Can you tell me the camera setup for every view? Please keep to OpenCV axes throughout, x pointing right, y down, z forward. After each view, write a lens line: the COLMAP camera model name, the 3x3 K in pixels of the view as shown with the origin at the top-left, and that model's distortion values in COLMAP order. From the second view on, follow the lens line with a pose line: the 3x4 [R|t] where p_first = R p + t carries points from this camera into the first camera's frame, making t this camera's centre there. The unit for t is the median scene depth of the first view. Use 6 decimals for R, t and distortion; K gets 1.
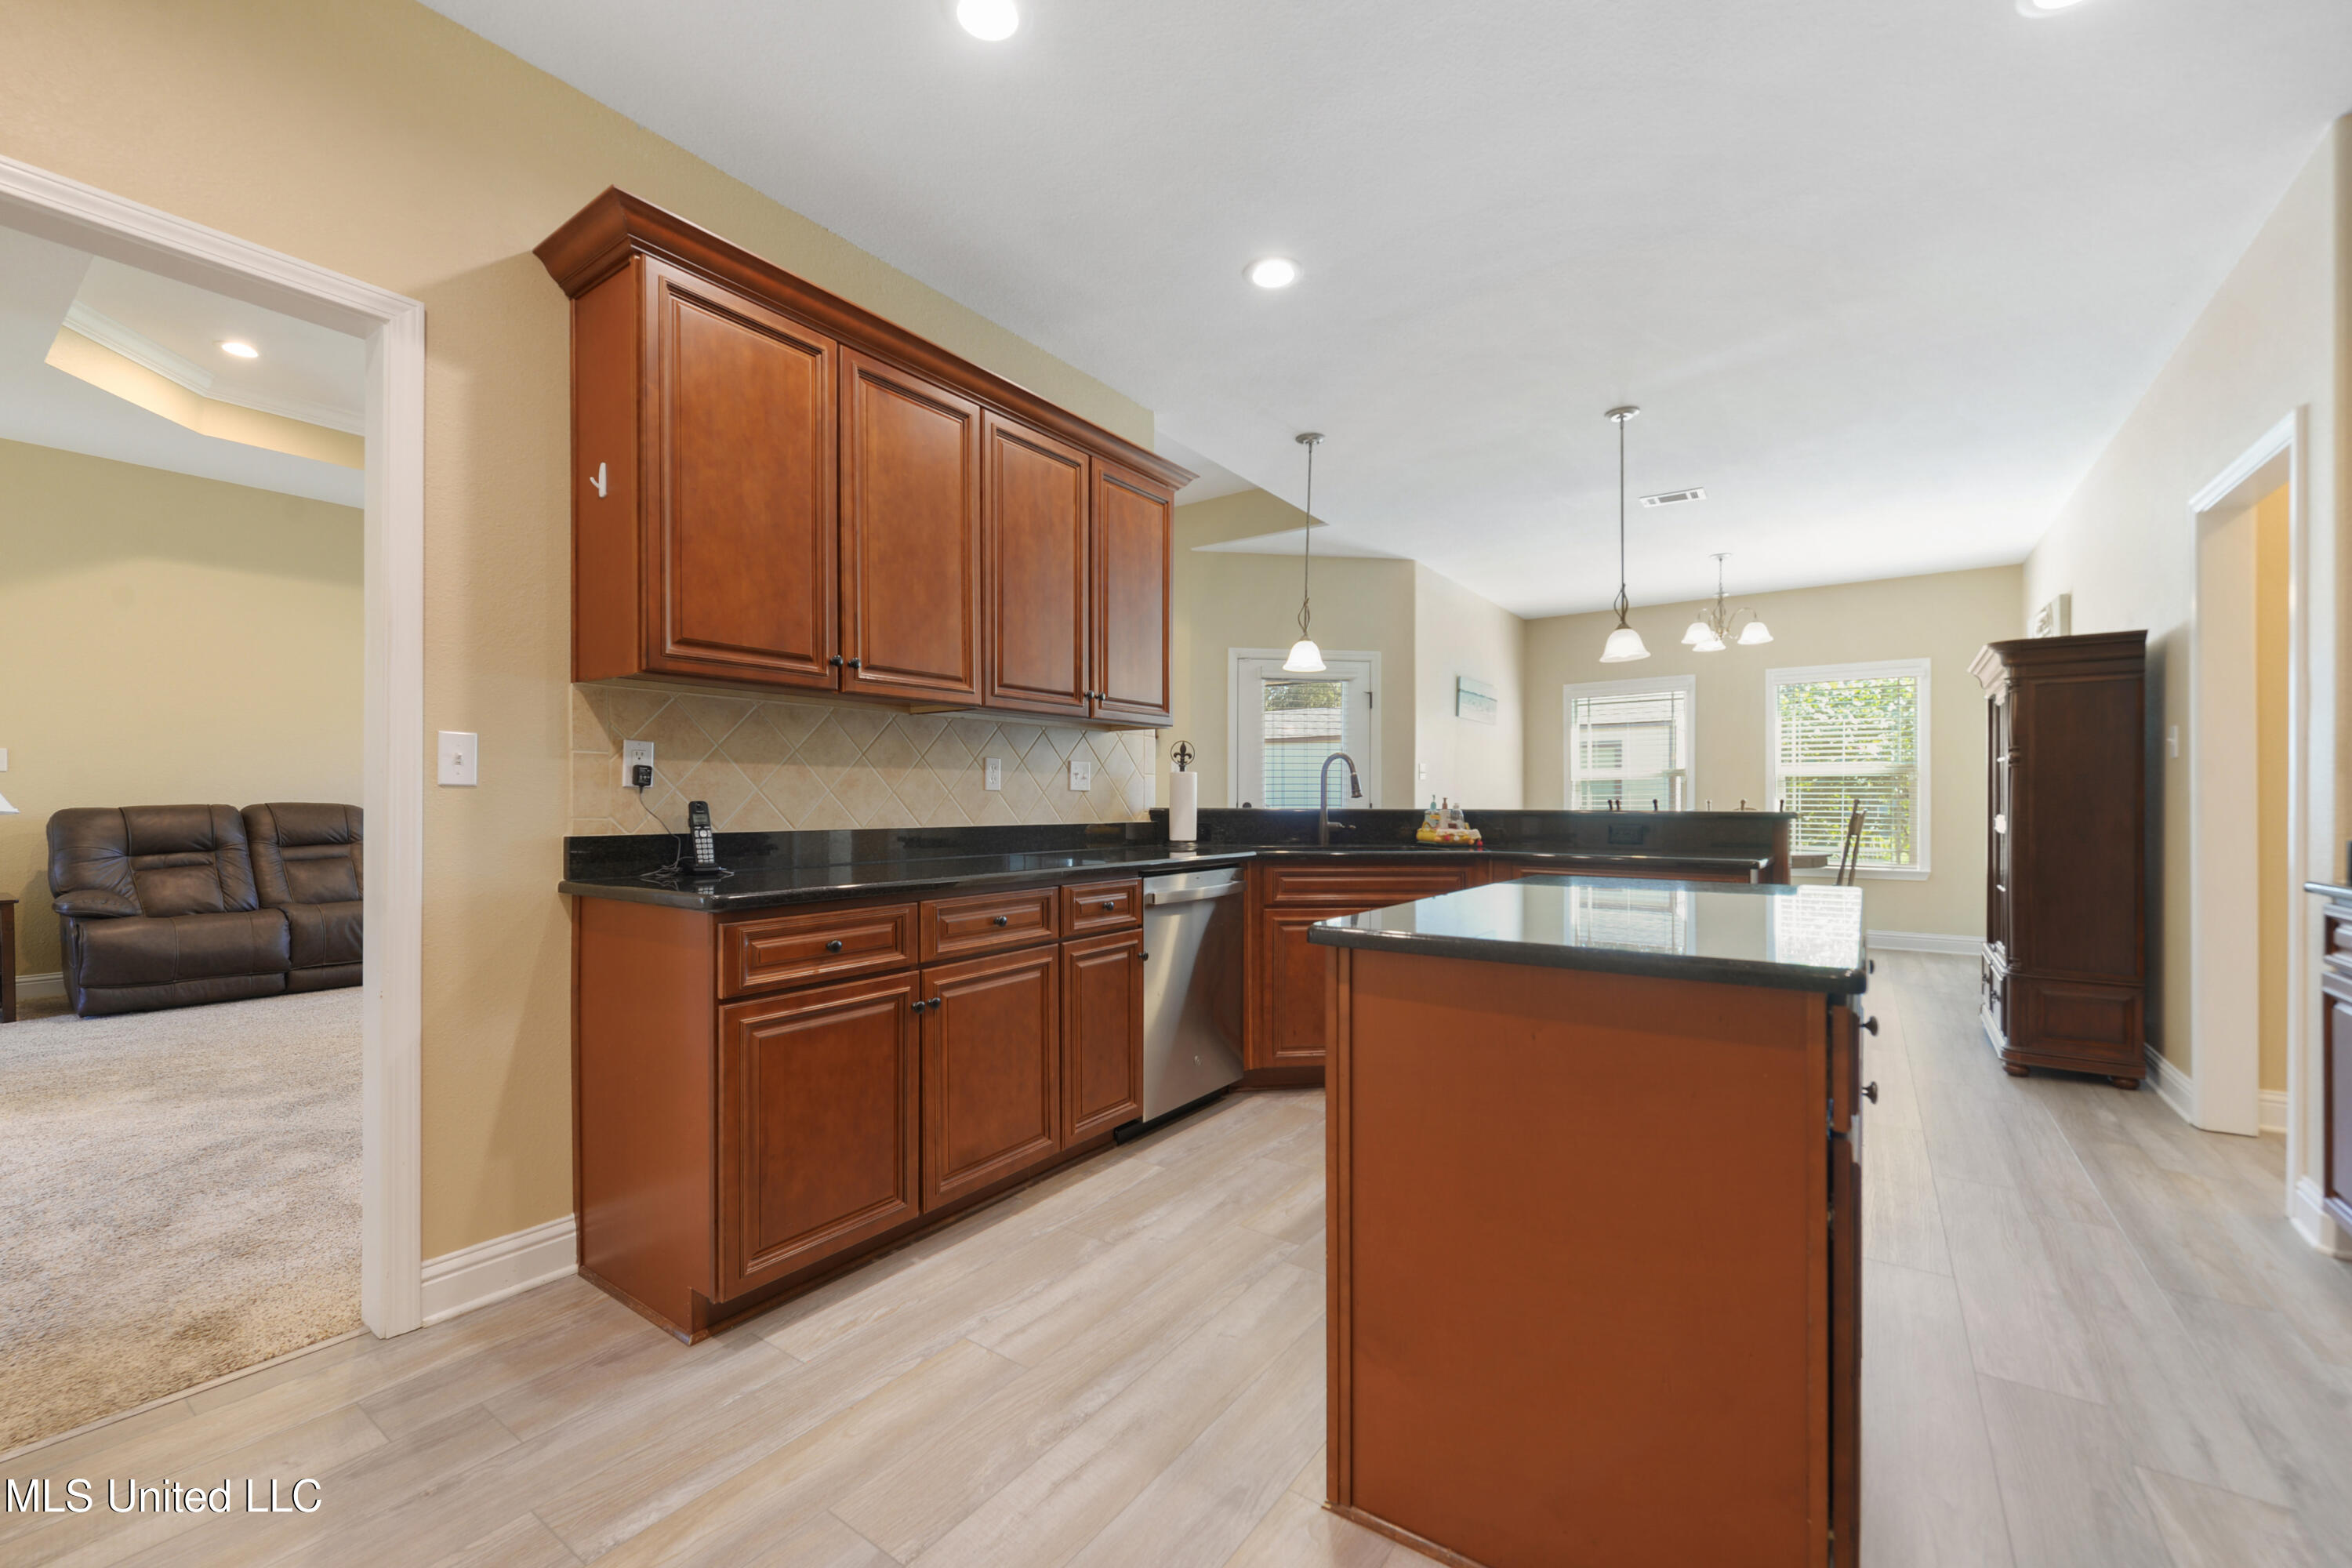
lens RADIAL K [[985.0, 0, 1158.9], [0, 985.0, 803.7], [0, 0, 1]] dist [0.003400, -0.000806]
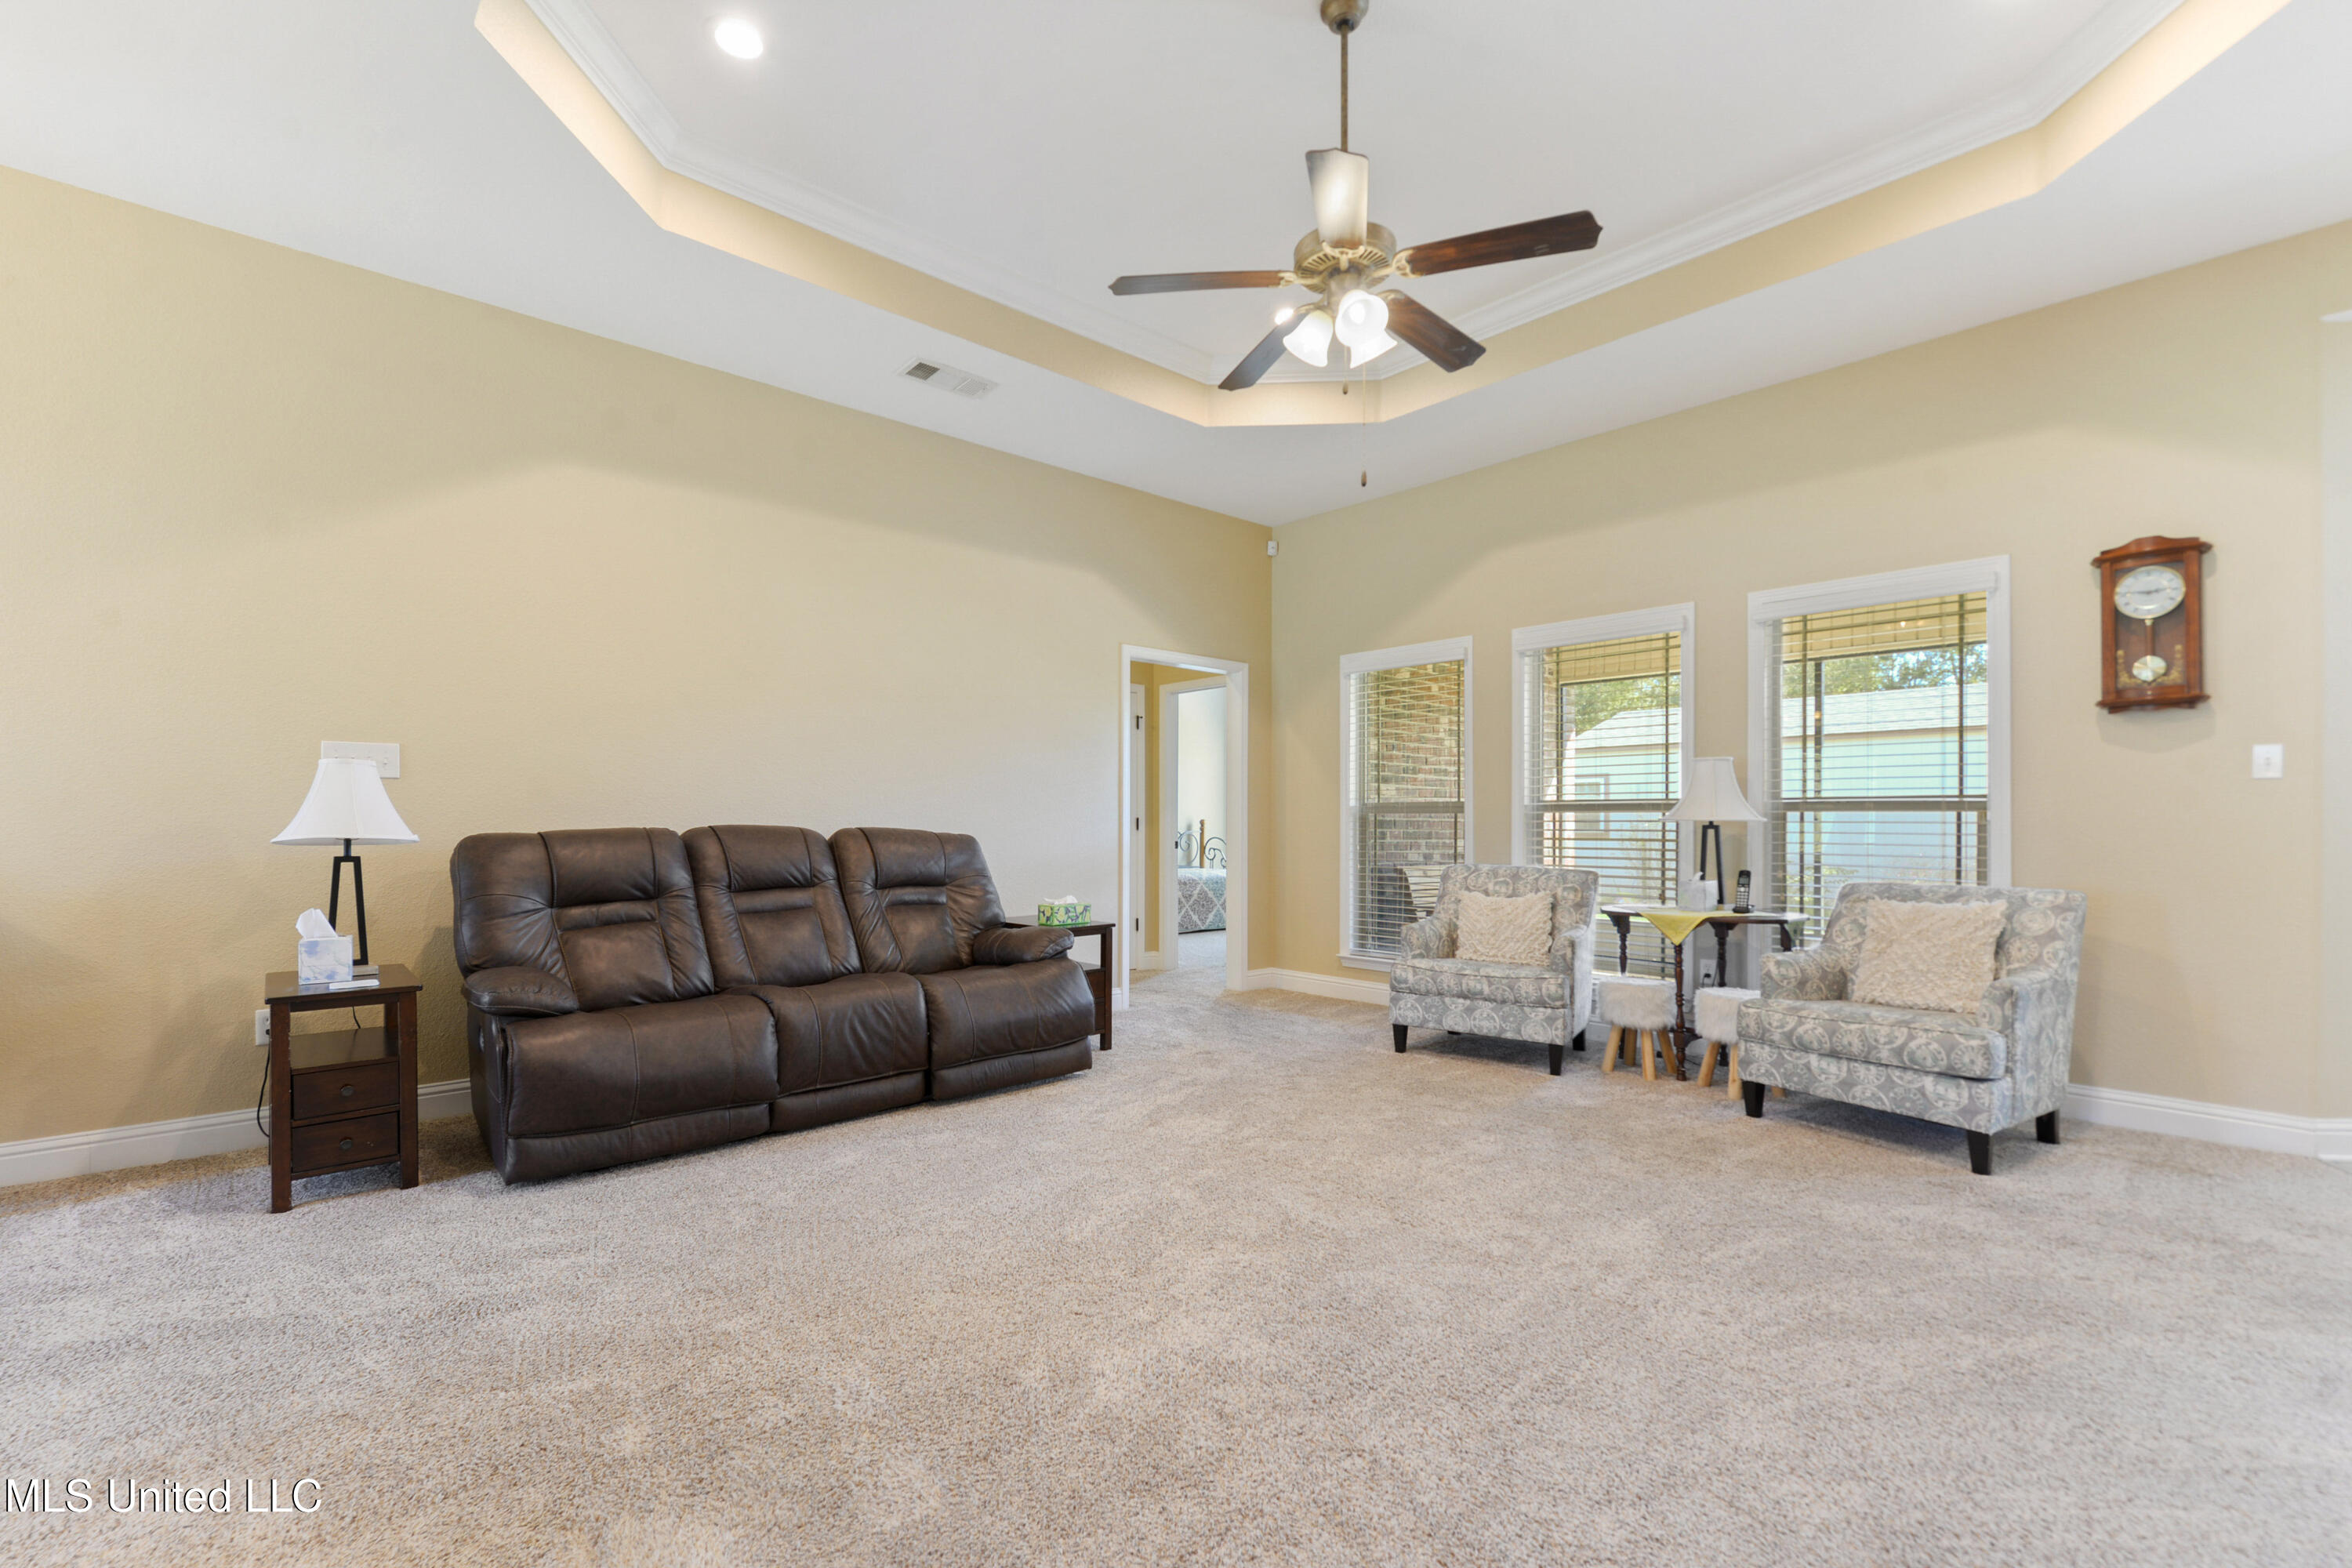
lens RADIAL K [[1027.5, 0, 1143.7], [0, 1027.5, 820.9], [0, 0, 1]] dist [0.002435, -0.000837]
pose [[0.977220, -0.001330, -0.212226, -0.520268], [0.000408, 0.999990, -0.004389, -0.000815], [0.212230, 0.004202, 0.977211, 0.422079]]
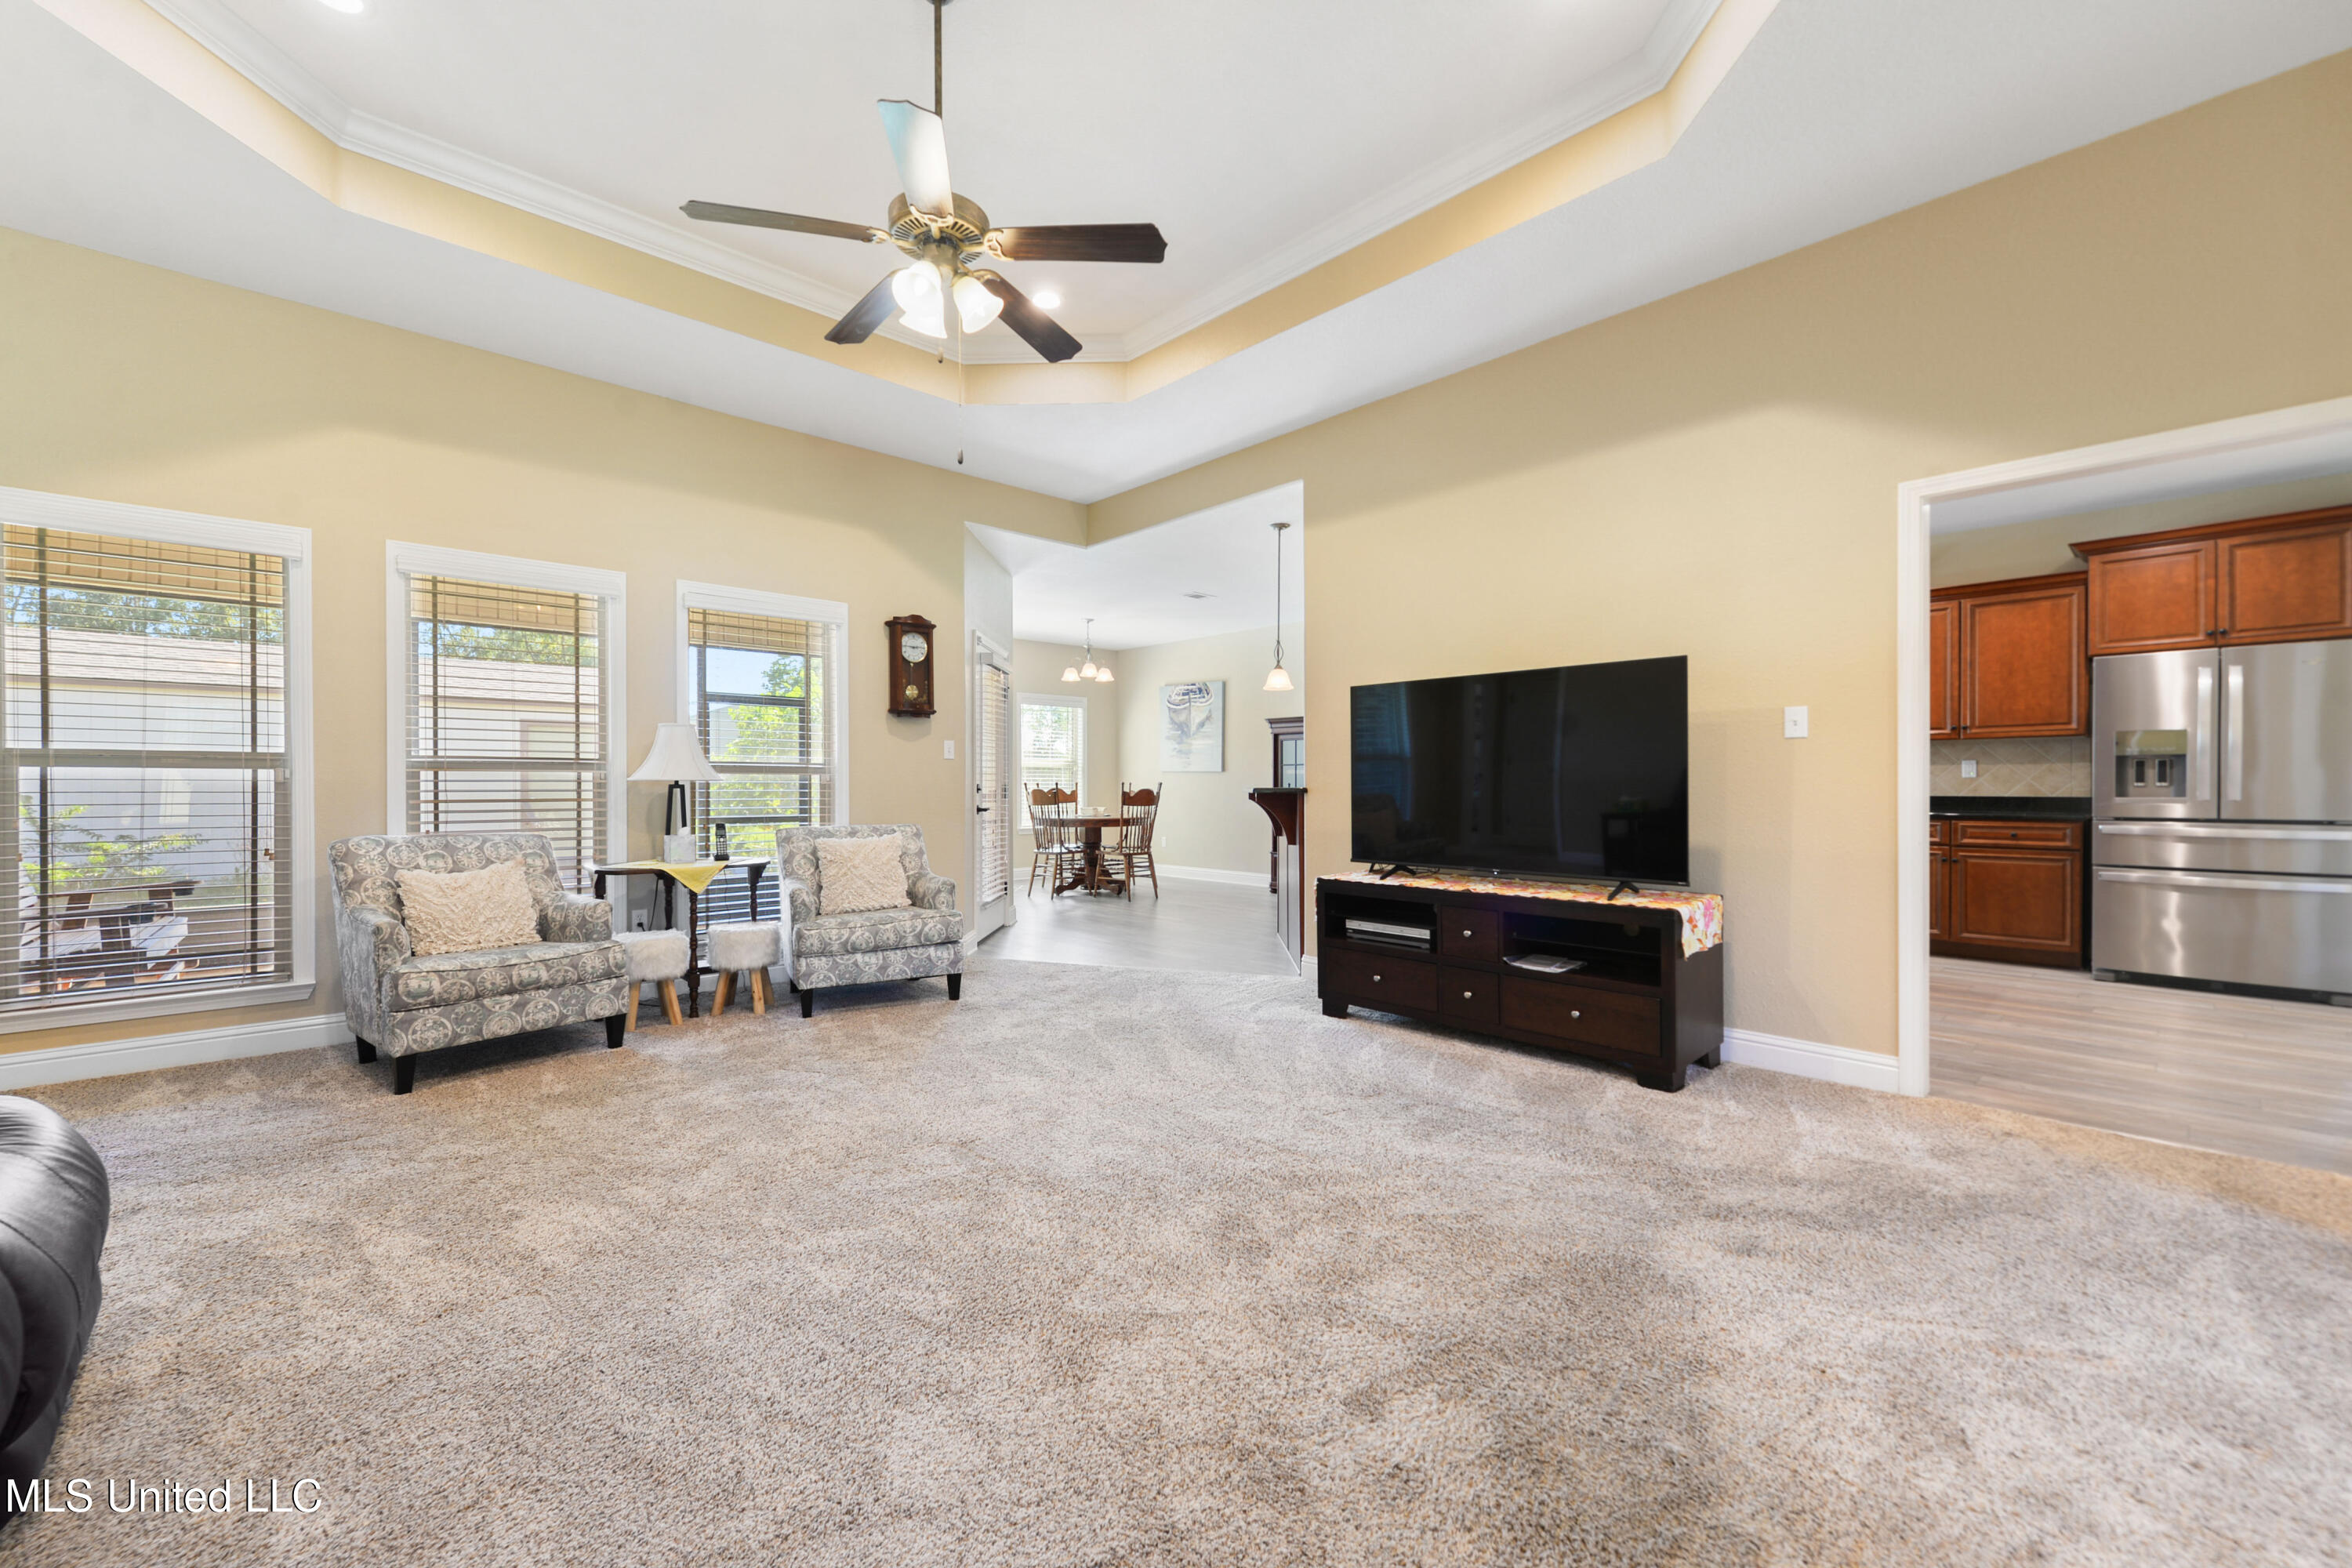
lens RADIAL K [[938.3, 0, 1156.2], [0, 938.3, 793.2], [0, 0, 1]] dist [0.008098, -0.001439]
pose [[0.189731, -0.012401, 0.981758, -0.994450], [0.001794, 0.999923, 0.012284, -0.002816], [-0.981835, -0.000569, 0.189738, 0.751838]]
